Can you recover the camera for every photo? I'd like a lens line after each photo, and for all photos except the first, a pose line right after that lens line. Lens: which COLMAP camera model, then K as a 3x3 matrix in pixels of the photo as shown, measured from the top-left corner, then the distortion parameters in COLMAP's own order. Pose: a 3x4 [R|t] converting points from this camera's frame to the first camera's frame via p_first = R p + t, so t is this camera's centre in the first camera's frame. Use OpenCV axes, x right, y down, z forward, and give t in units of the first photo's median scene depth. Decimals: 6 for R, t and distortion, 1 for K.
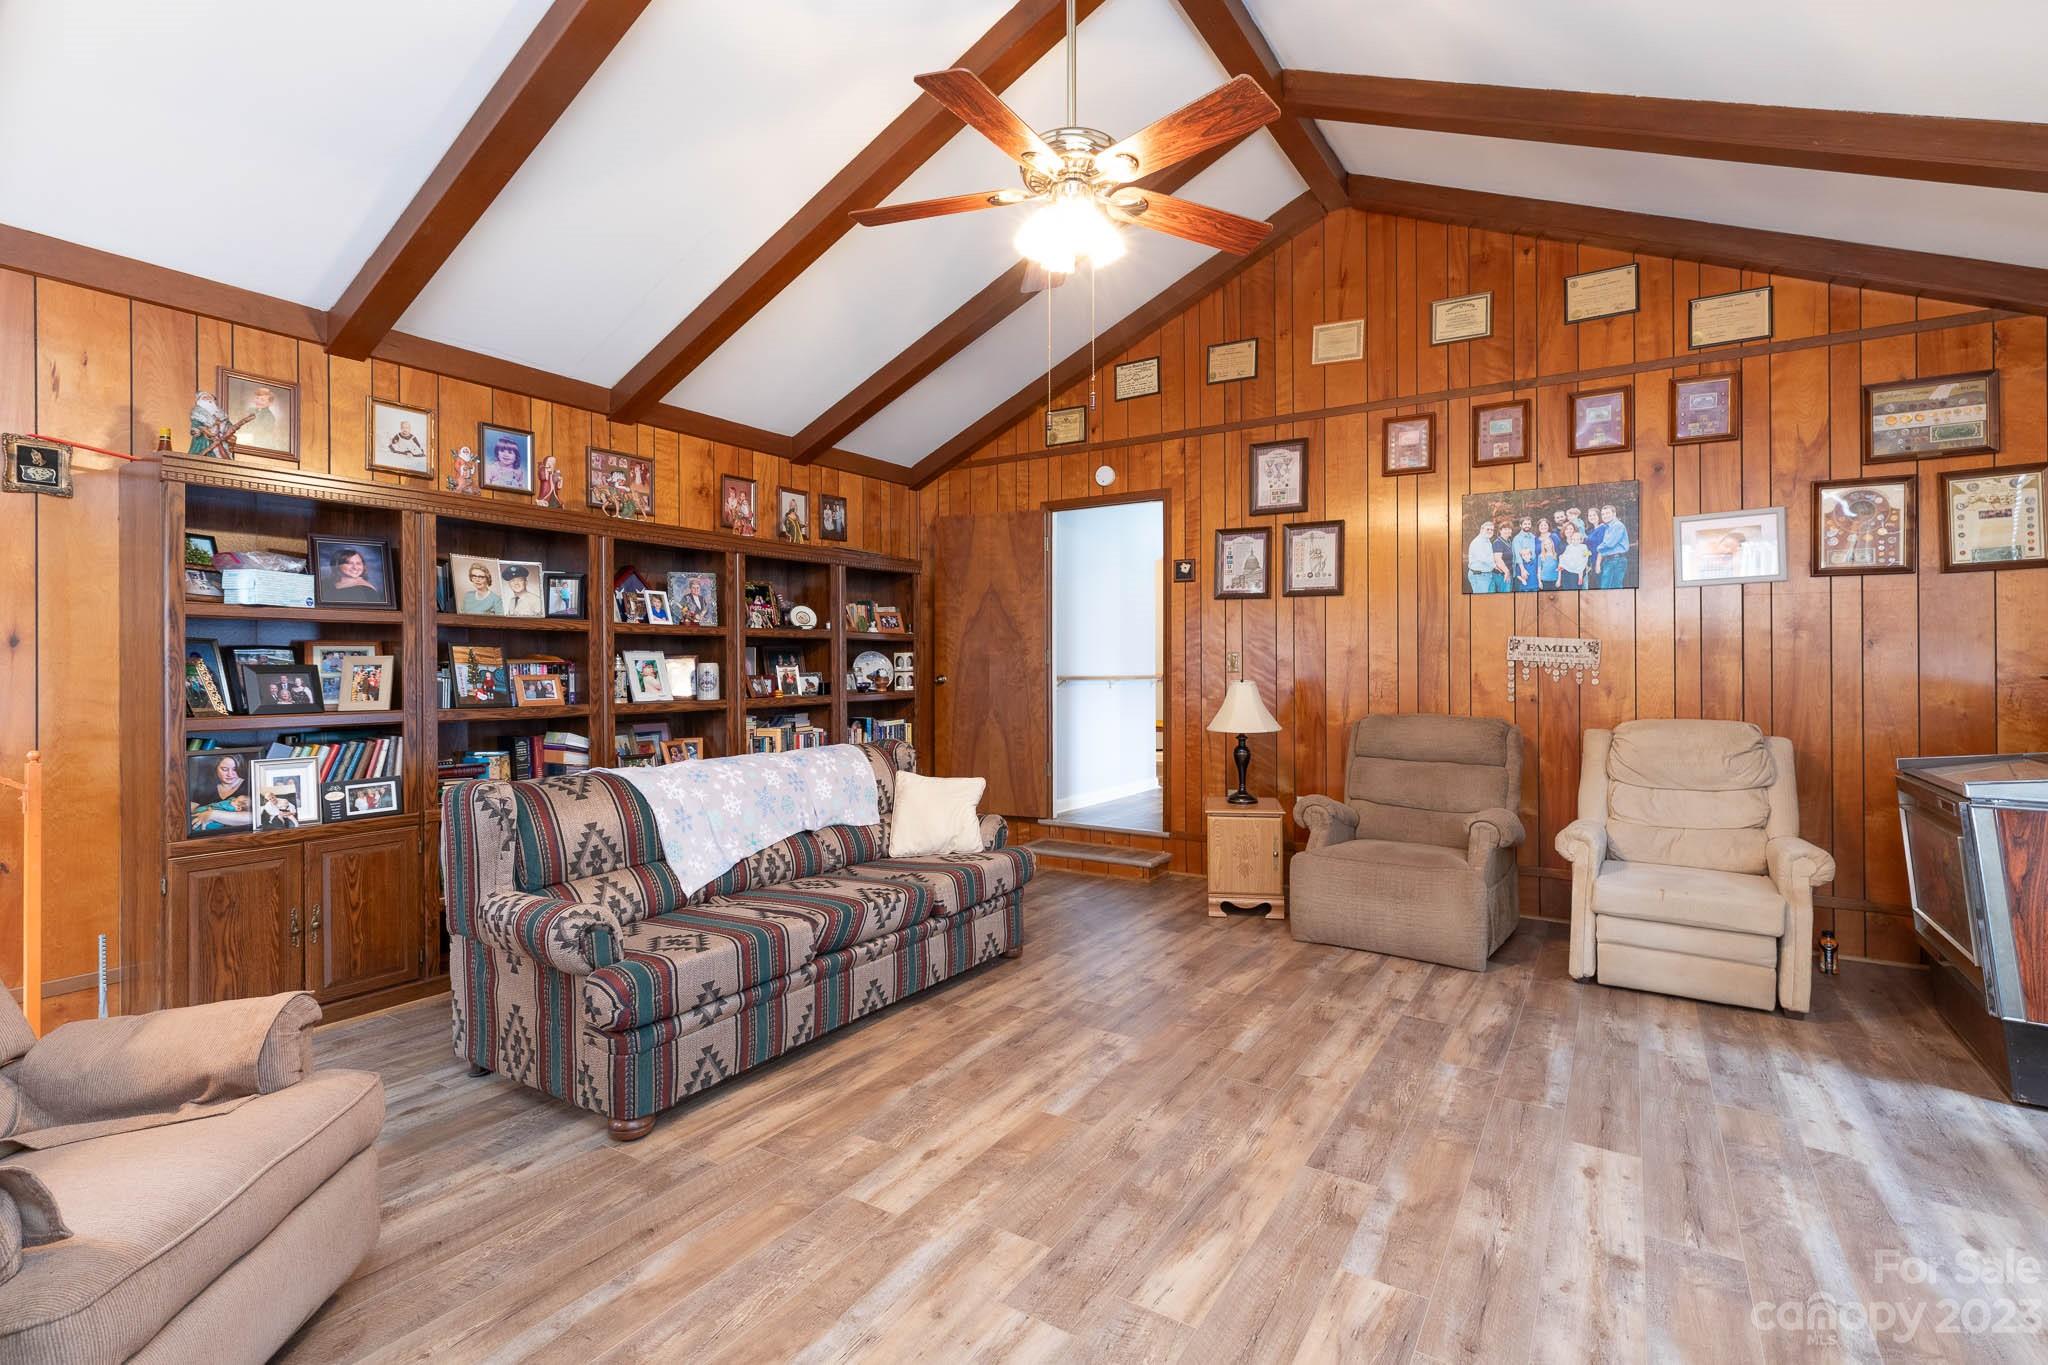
lens RADIAL K [[939.4, 0, 1019.7], [0, 939.4, 664.7], [0, 0, 1]] dist [0.003345, 0.000778]
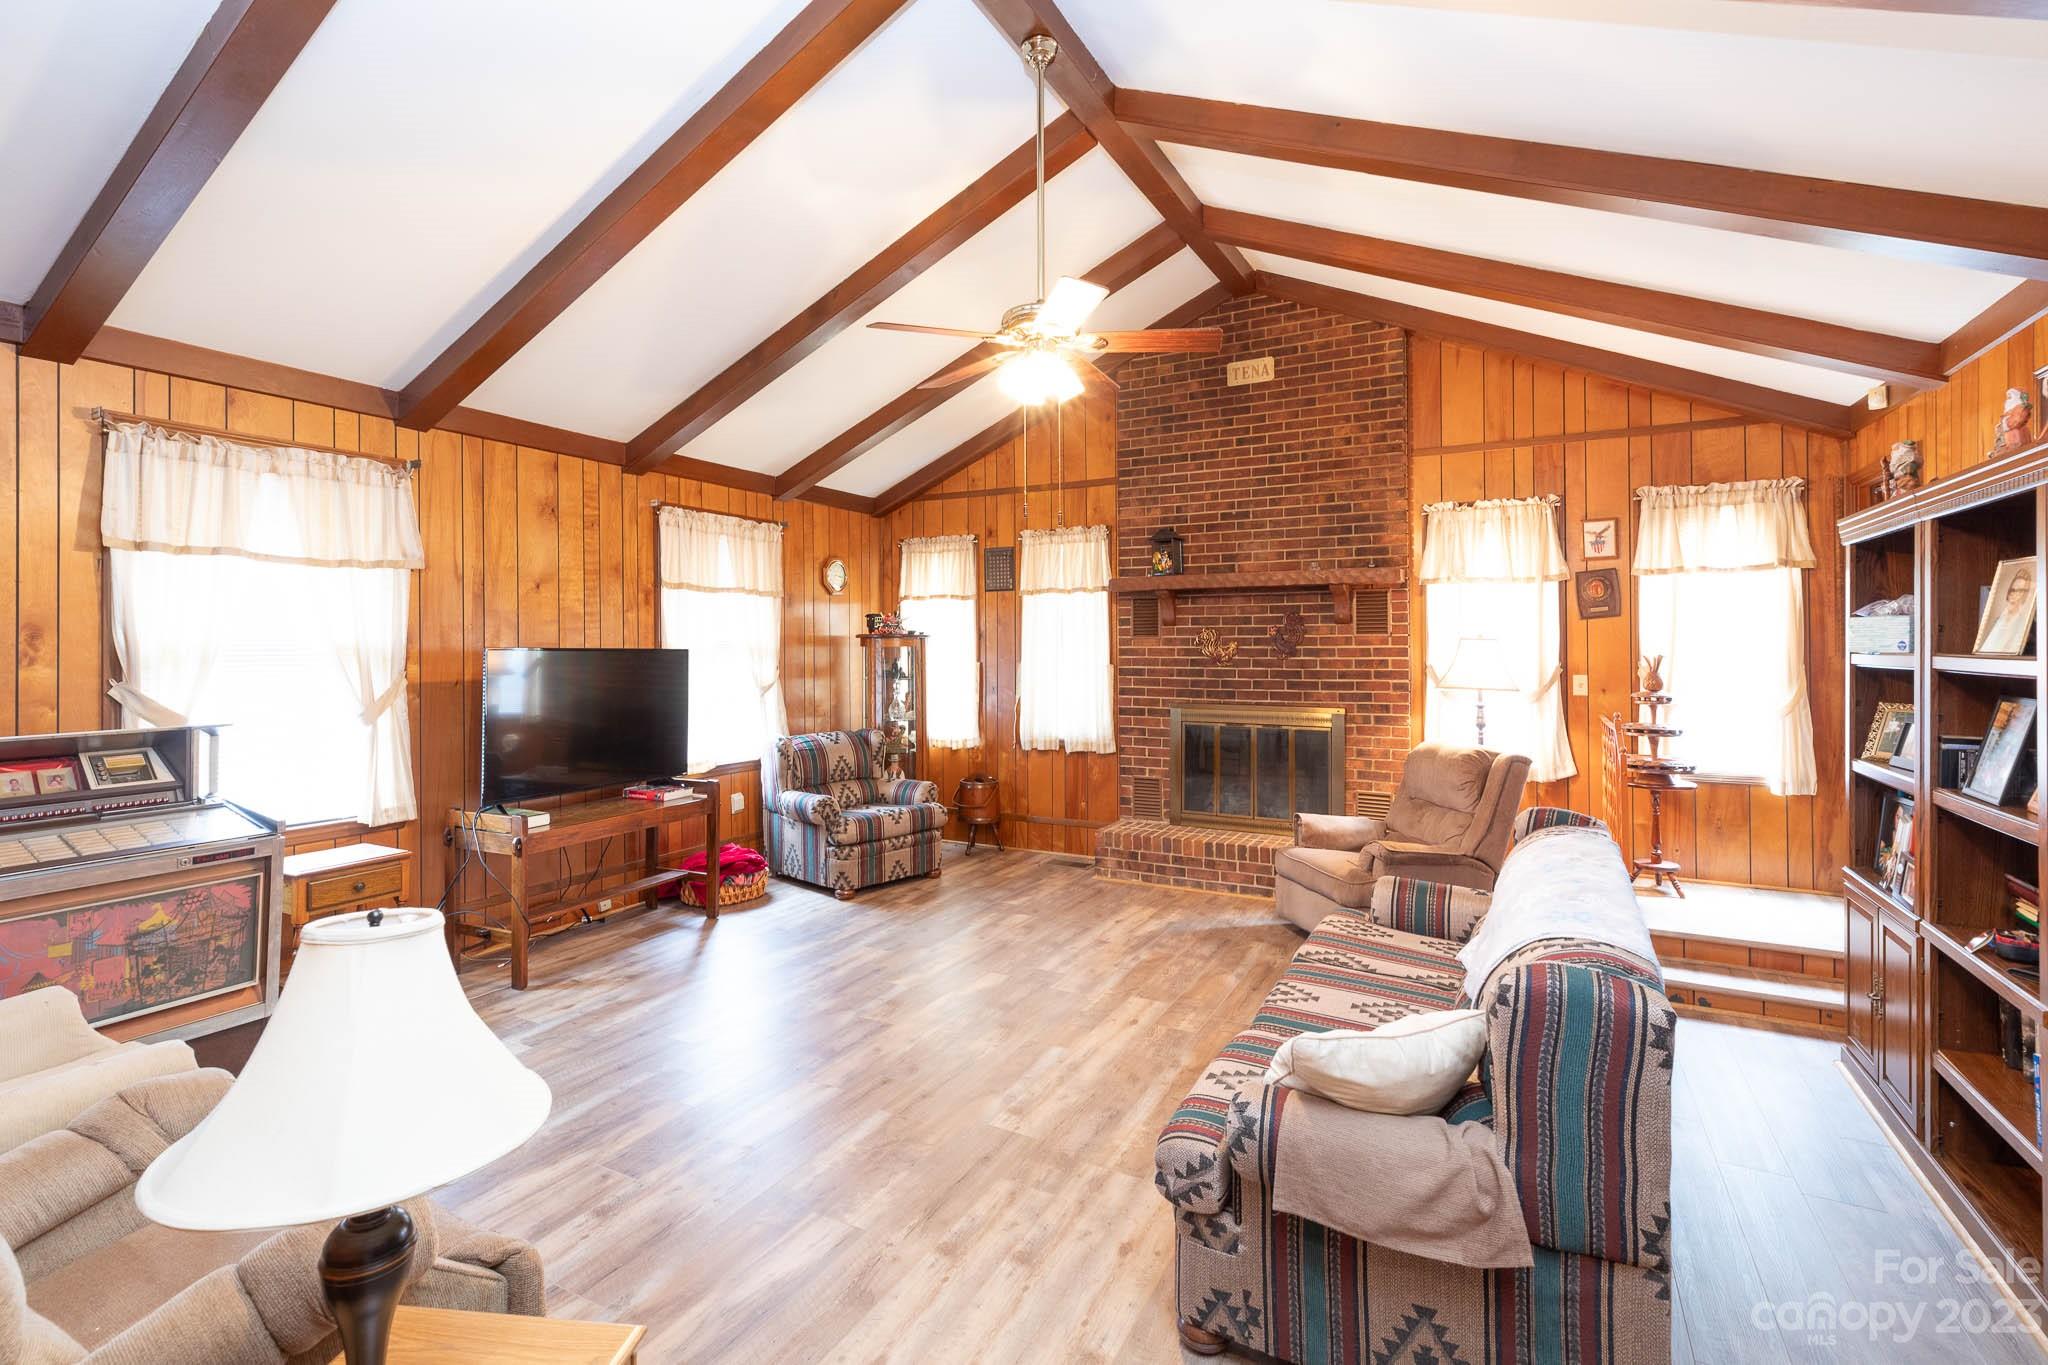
lens RADIAL K [[940.7, 0, 1027.5], [0, 940.7, 639.6], [0, 0, 1]] dist [0.002326, 0.000214]
pose [[-0.996322, 0.002706, -0.085647, 0.126630], [0.003393, 0.999963, -0.007874, -0.057854], [0.085622, -0.008136, -0.996294, 1.530451]]
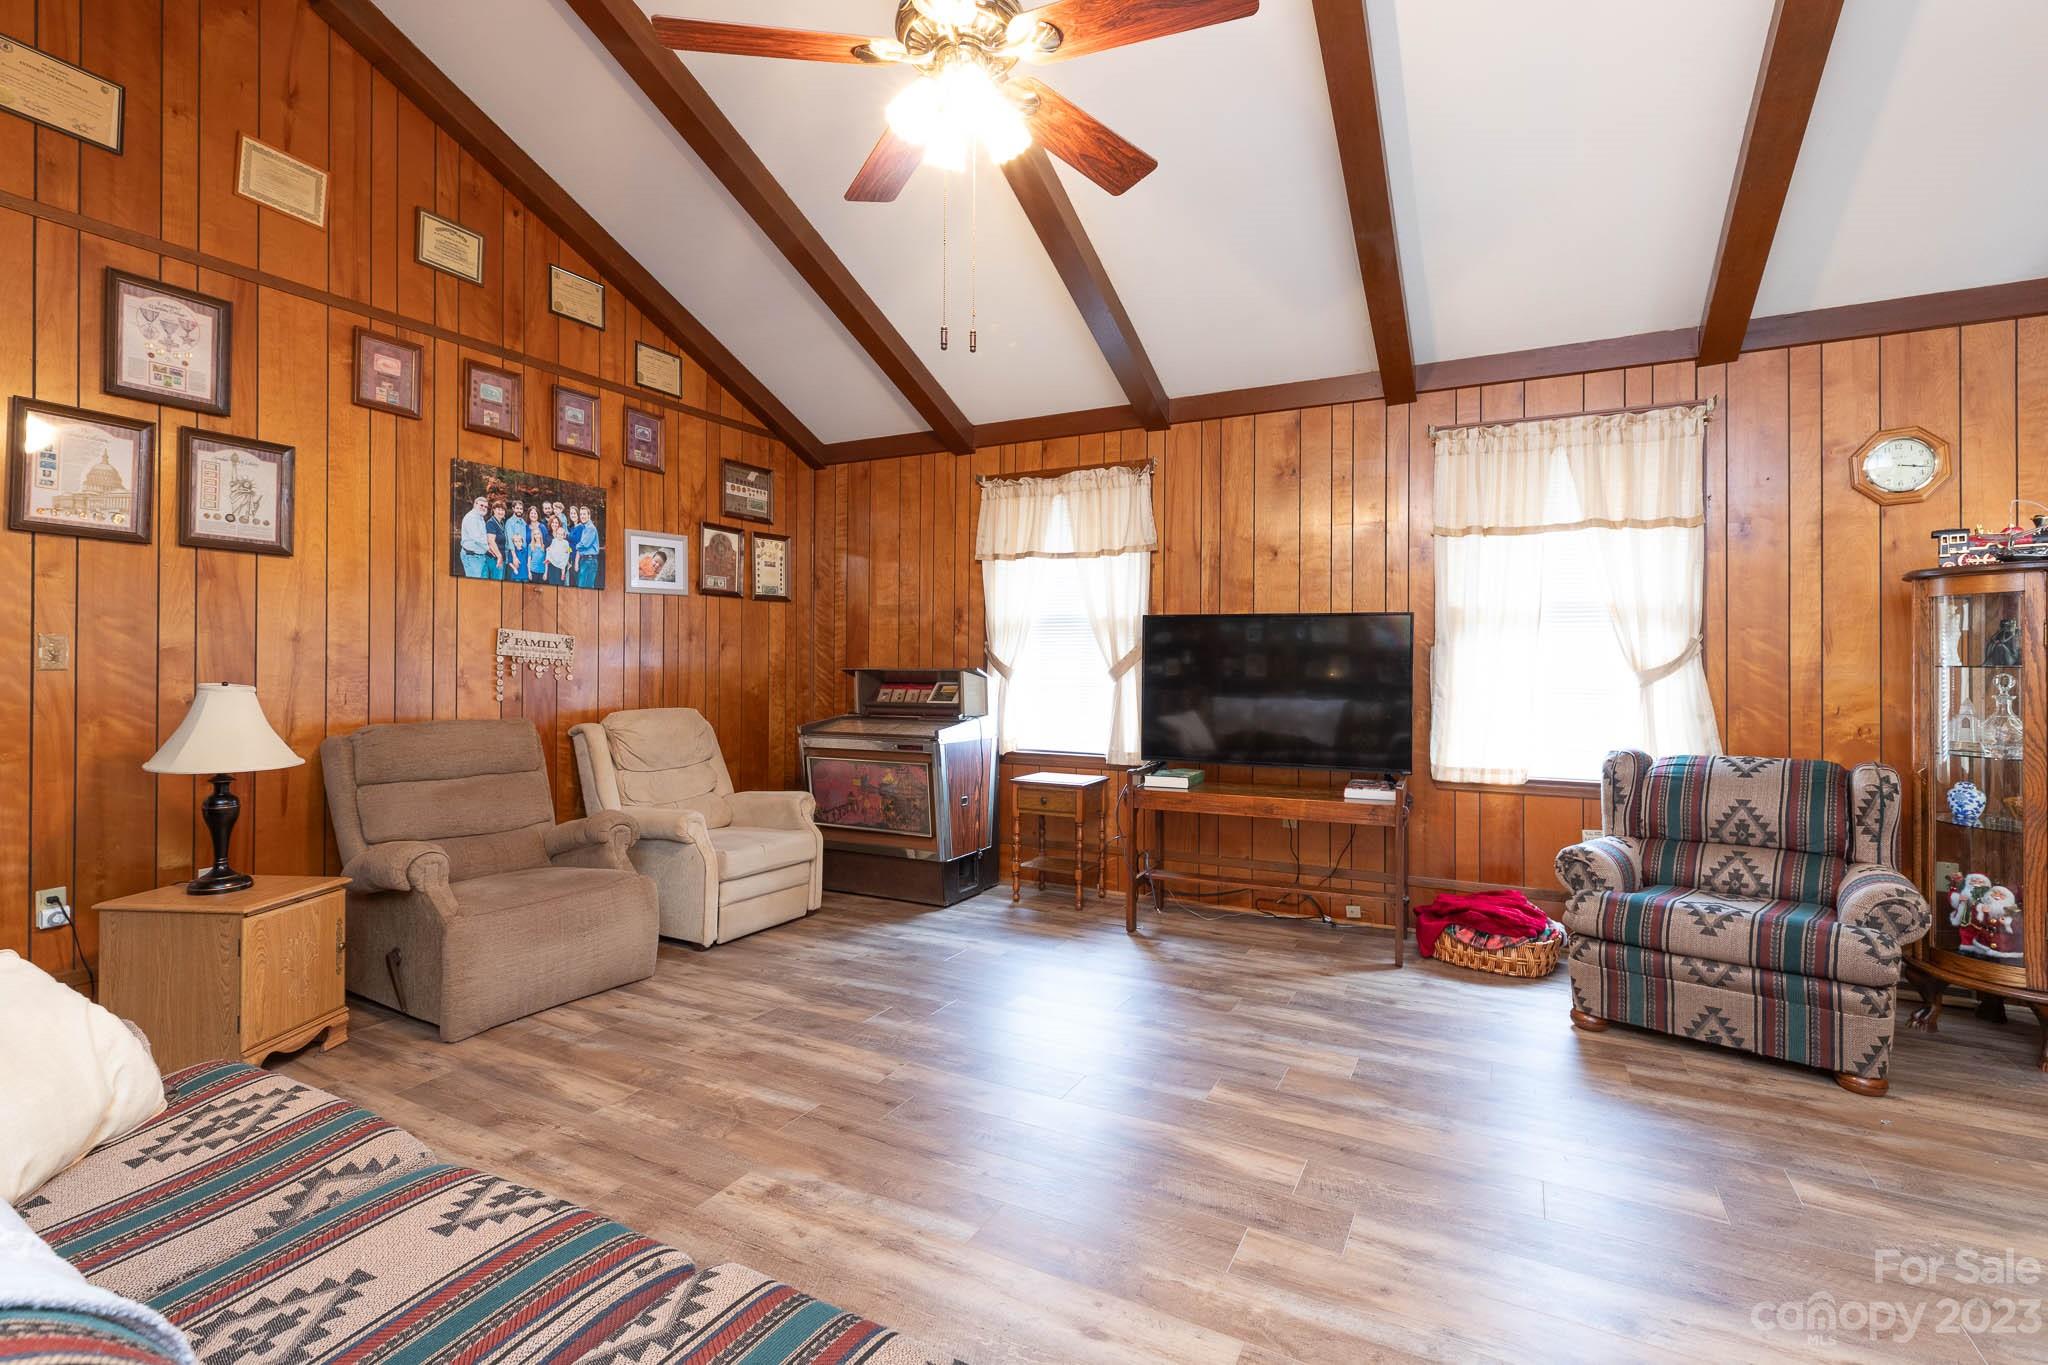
lens RADIAL K [[939.4, 0, 1019.7], [0, 939.4, 664.7], [0, 0, 1]] dist [0.003345, 0.000778]
pose [[-0.080569, 0.000972, 0.996749, -0.493528], [-0.005149, 0.999986, -0.001392, 0.003691], [-0.996736, -0.005245, -0.080563, 0.676330]]
